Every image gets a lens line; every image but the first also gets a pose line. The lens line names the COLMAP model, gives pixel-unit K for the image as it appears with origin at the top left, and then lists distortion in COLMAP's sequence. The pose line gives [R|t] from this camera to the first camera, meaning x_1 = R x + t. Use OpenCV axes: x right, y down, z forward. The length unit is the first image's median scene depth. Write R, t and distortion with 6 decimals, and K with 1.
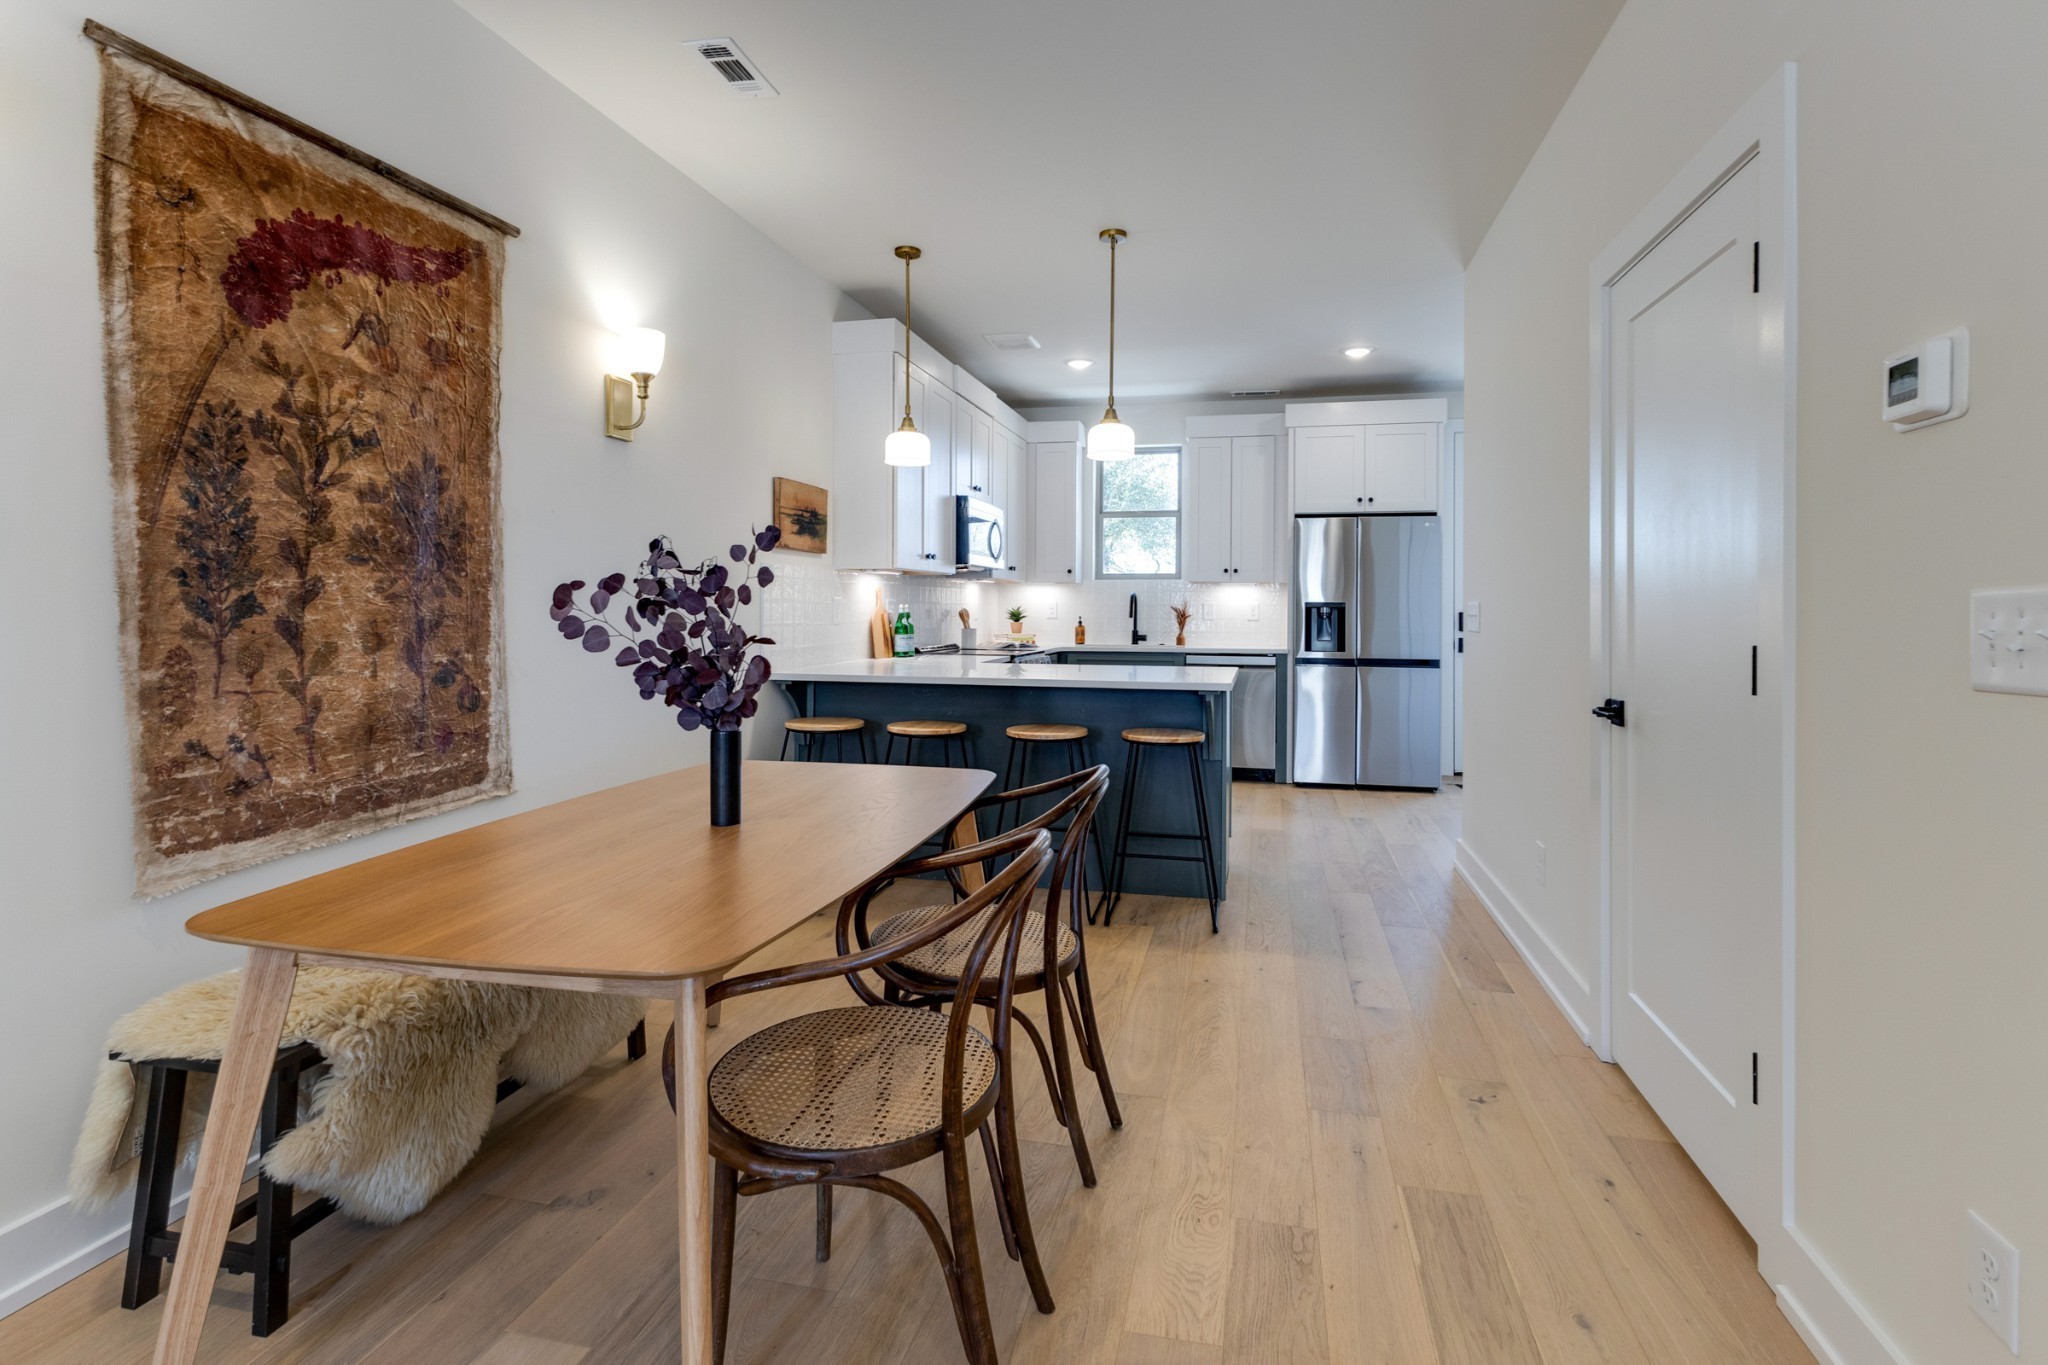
lens RADIAL K [[956.6, 0, 1067.7], [0, 956.6, 601.5], [0, 0, 1]] dist [0.009722, 0.000279]
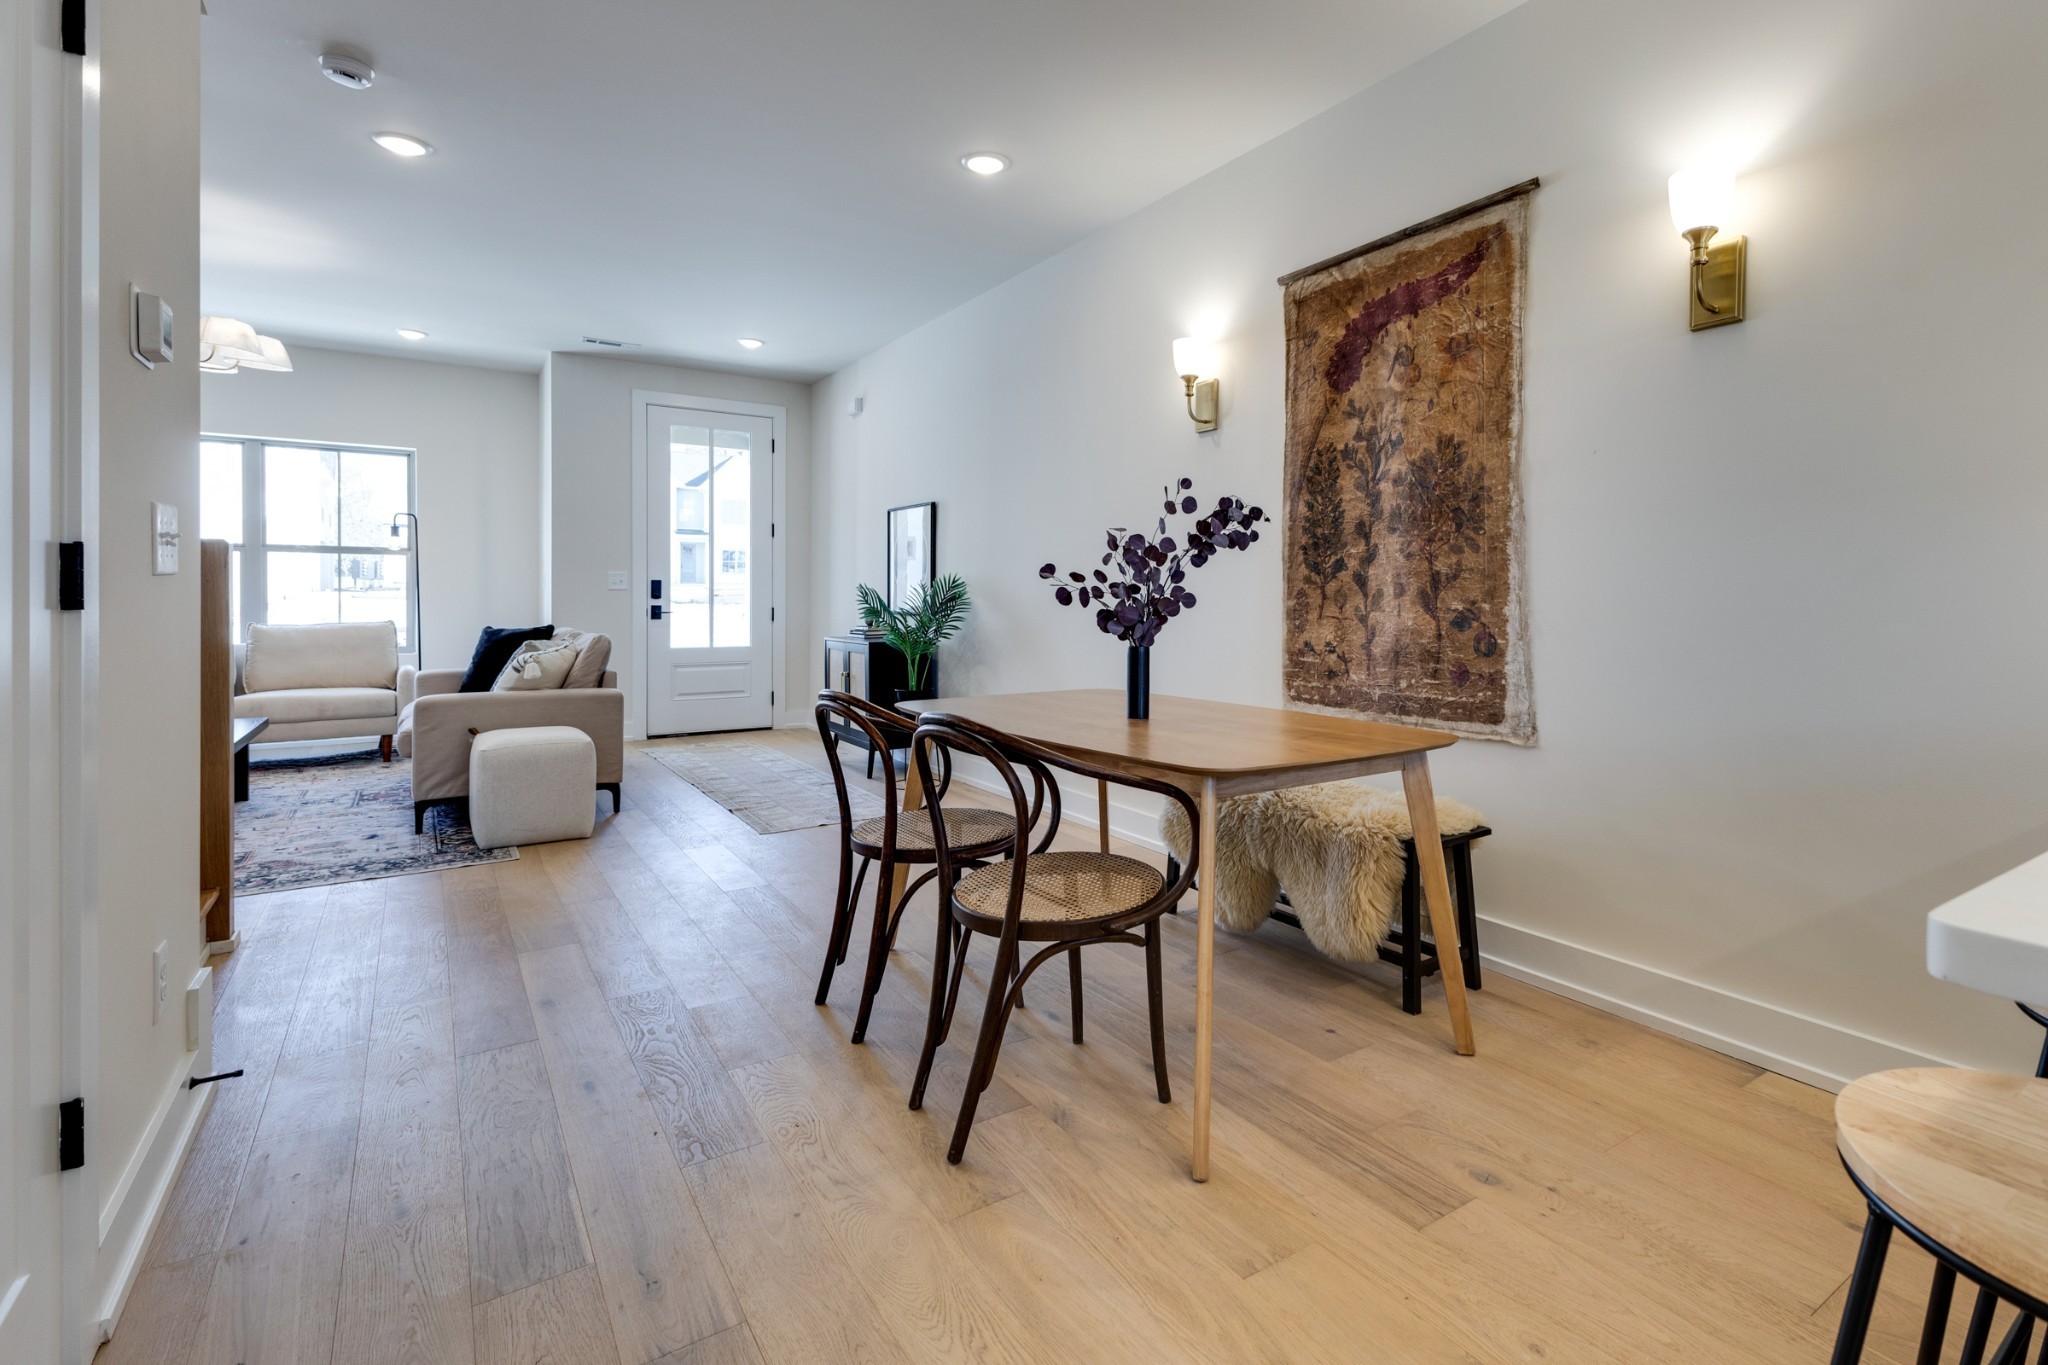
lens RADIAL K [[956.6, 0, 1067.7], [0, 956.6, 601.5], [0, 0, 1]] dist [0.009722, 0.000279]
pose [[-0.700537, -0.005948, -0.713591, 0.583147], [-0.006837, 0.999975, -0.001623, 0.066456], [0.713583, 0.003742, -0.700561, 1.669936]]
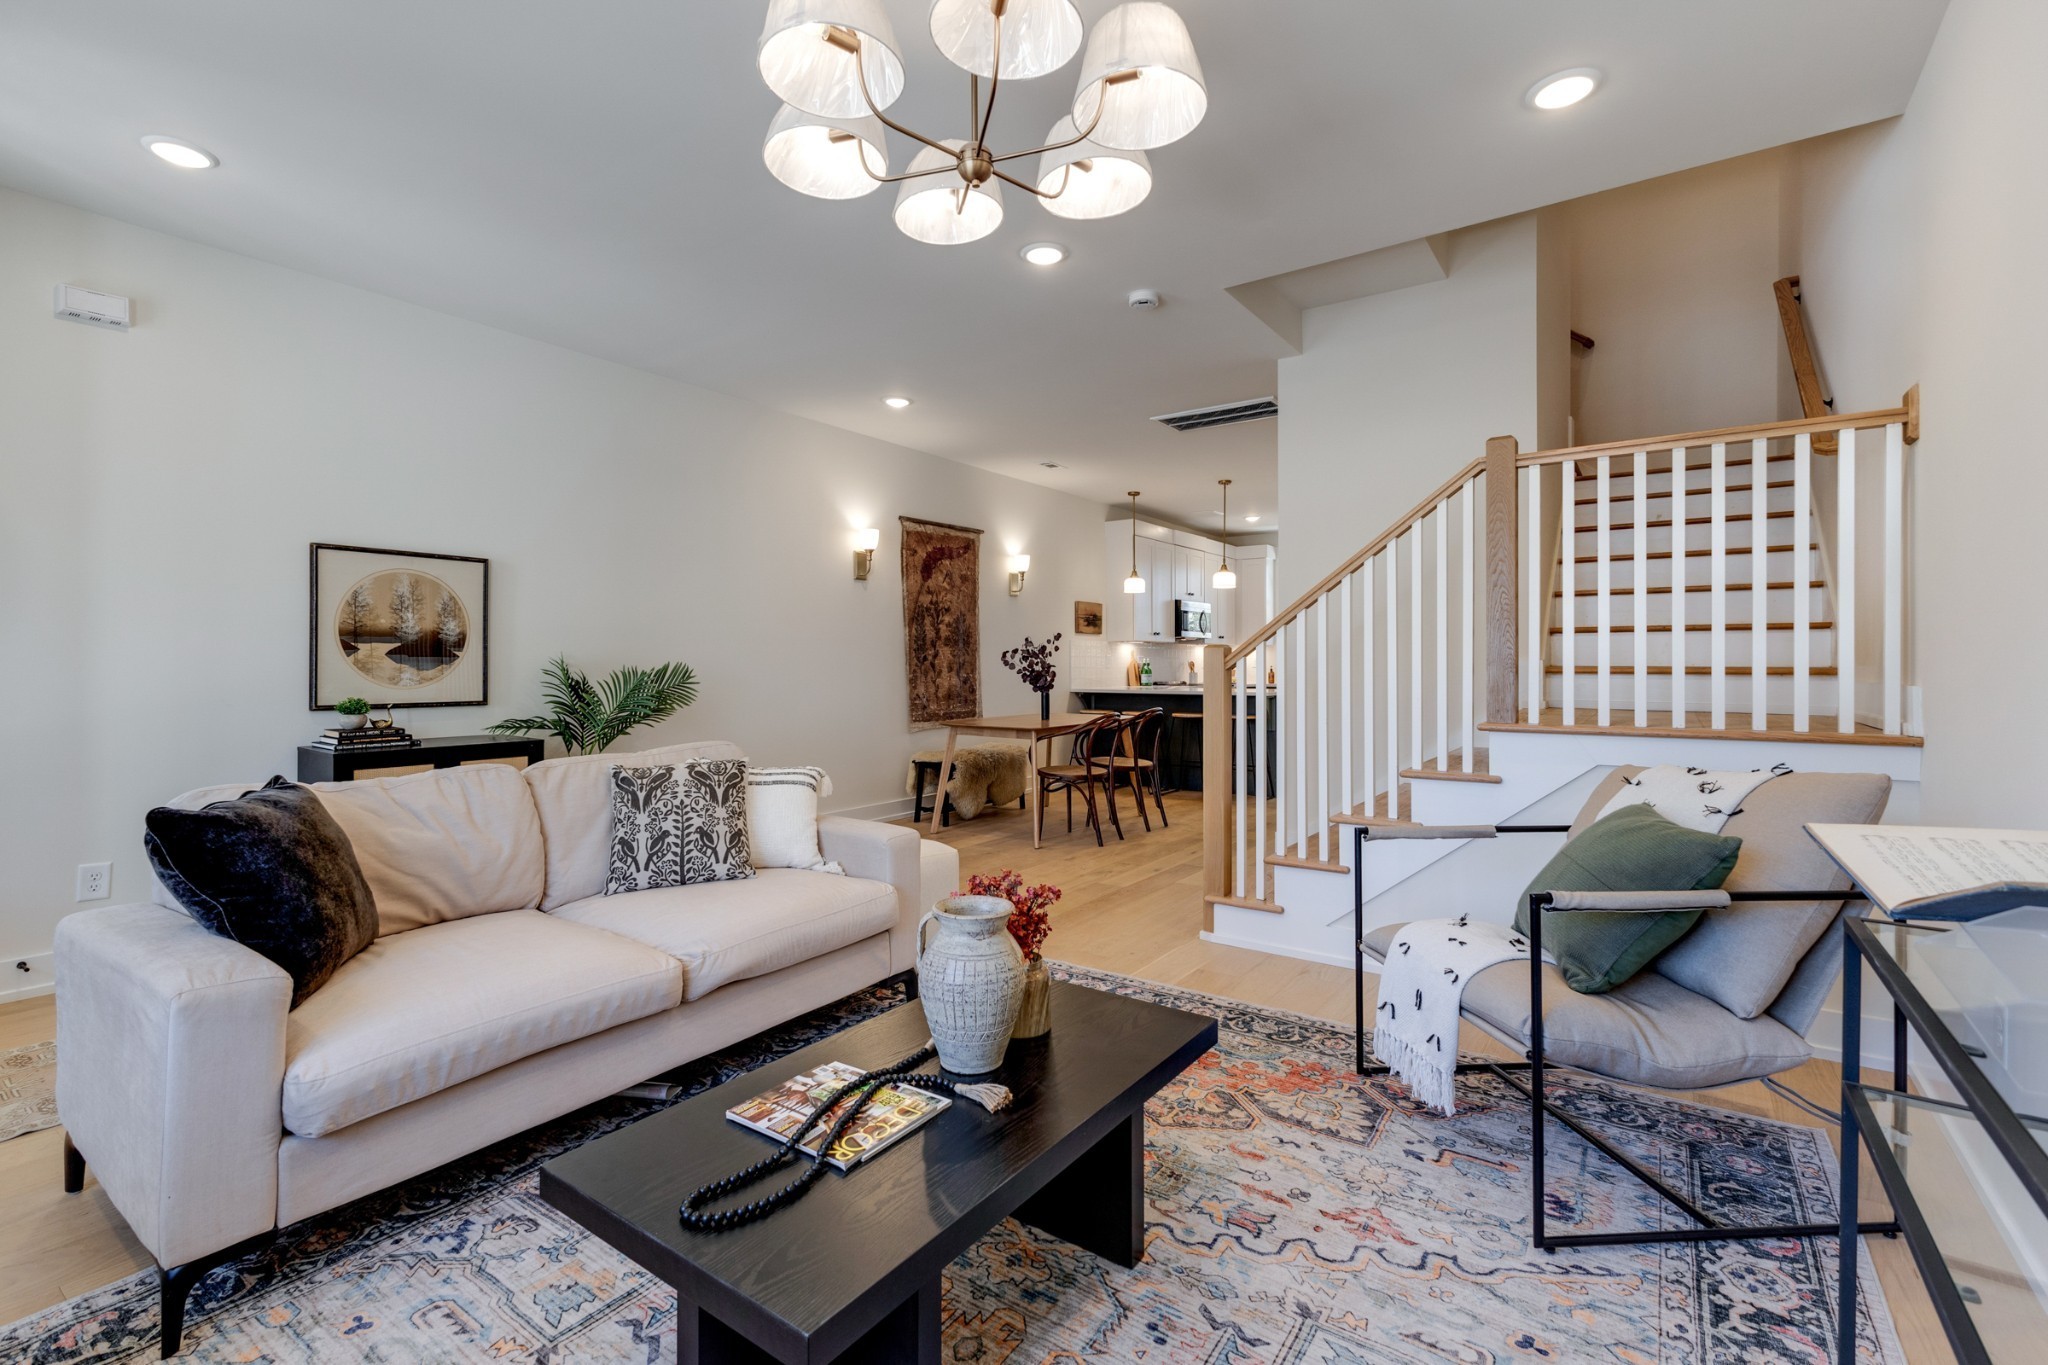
lens RADIAL K [[913.7, 0, 1026.1], [0, 913.7, 664.8], [0, 0, 1]] dist [0.001444, 0.000299]
pose [[0.917545, -0.005439, -0.397595, 0.816428], [0.007169, 0.999970, 0.002864, 0.020025], [0.397568, -0.005478, 0.917557, -1.882331]]
